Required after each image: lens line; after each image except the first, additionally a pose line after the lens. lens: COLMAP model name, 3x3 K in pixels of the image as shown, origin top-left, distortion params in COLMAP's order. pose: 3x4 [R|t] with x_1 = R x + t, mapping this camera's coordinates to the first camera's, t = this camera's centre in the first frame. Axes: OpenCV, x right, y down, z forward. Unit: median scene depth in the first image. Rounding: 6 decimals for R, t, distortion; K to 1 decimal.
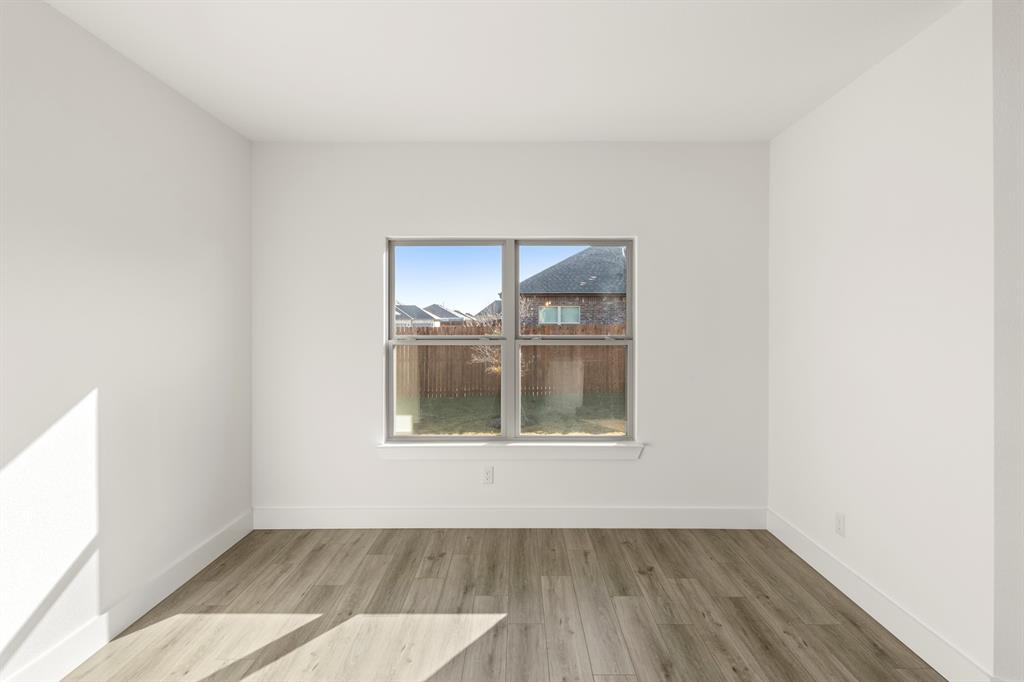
lens RADIAL K [[536.4, 0, 537.9], [0, 536.4, 319.9], [0, 0, 1]] dist [0.003213, -0.001593]
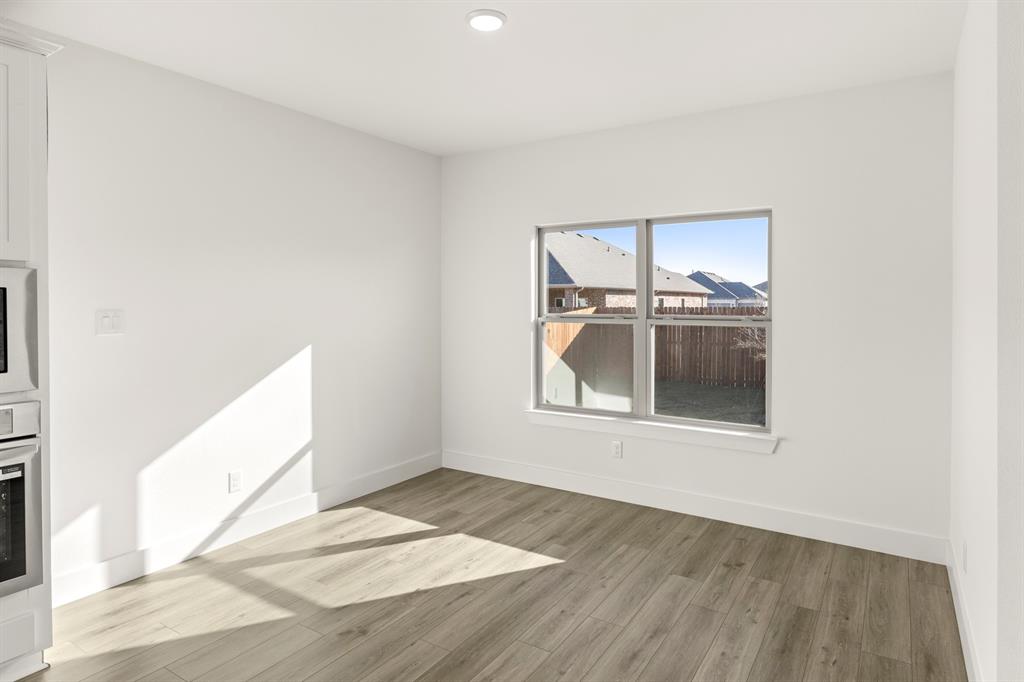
lens RADIAL K [[607.3, 0, 530.8], [0, 607.3, 303.3], [0, 0, 1]] dist [0.001599, -0.002085]
pose [[0.841412, 0.001639, -0.540391, 0.492436], [0.002289, 0.999976, 0.006596, -0.000669], [0.540389, -0.006787, 0.841388, -0.091972]]
